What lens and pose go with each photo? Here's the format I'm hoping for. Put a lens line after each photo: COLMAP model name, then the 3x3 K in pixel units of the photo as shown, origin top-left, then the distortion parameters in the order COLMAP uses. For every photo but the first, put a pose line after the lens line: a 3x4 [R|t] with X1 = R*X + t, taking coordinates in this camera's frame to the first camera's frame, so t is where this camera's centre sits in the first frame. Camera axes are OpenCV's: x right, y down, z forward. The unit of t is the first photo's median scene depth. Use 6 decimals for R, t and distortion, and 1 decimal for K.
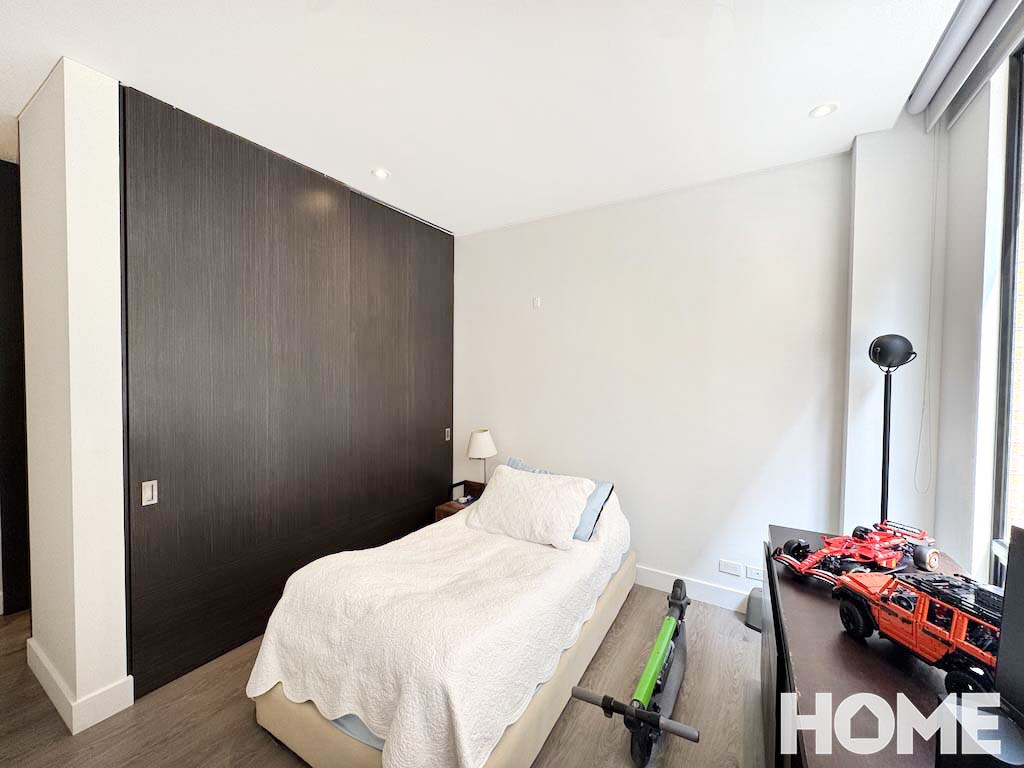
lens RADIAL K [[408.4, 0, 511.5], [0, 408.4, 379.7], [0, 0, 1]] dist [-0.002014, 0.001003]
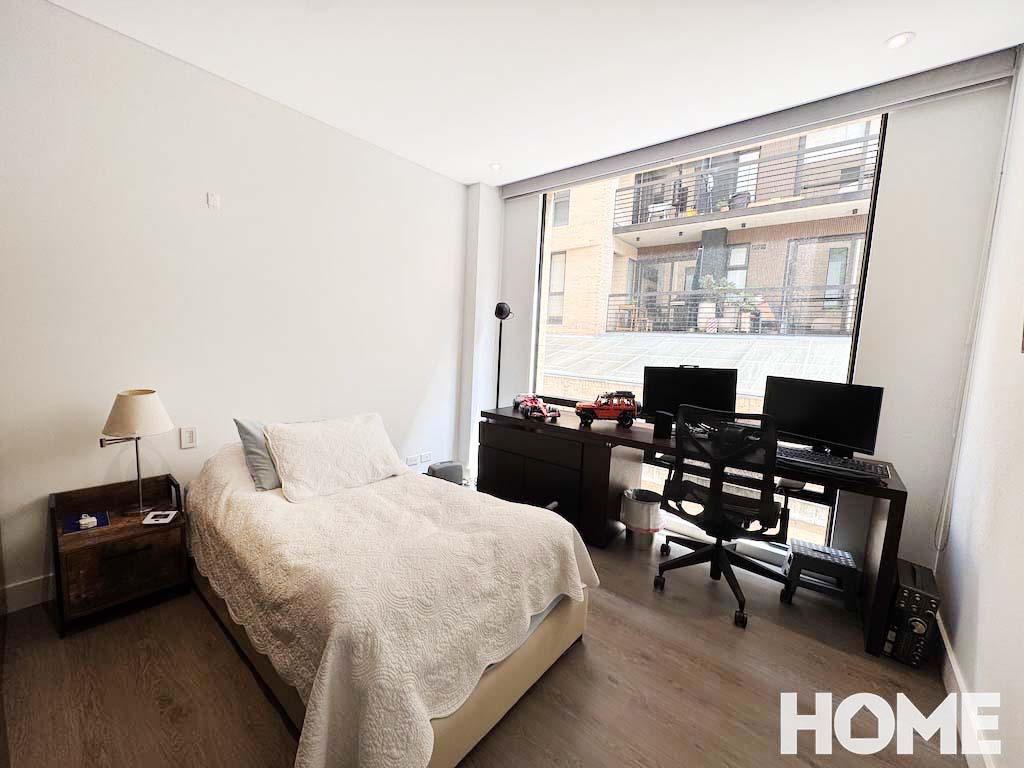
lens RADIAL K [[408.4, 0, 509.4], [0, 408.4, 385.6], [0, 0, 1]] dist [-0.002014, 0.001003]
pose [[0.151034, -0.111083, 0.982267, -0.856711], [-0.018887, 0.993160, 0.115219, 0.053453], [-0.988348, -0.035955, 0.147903, 0.563331]]
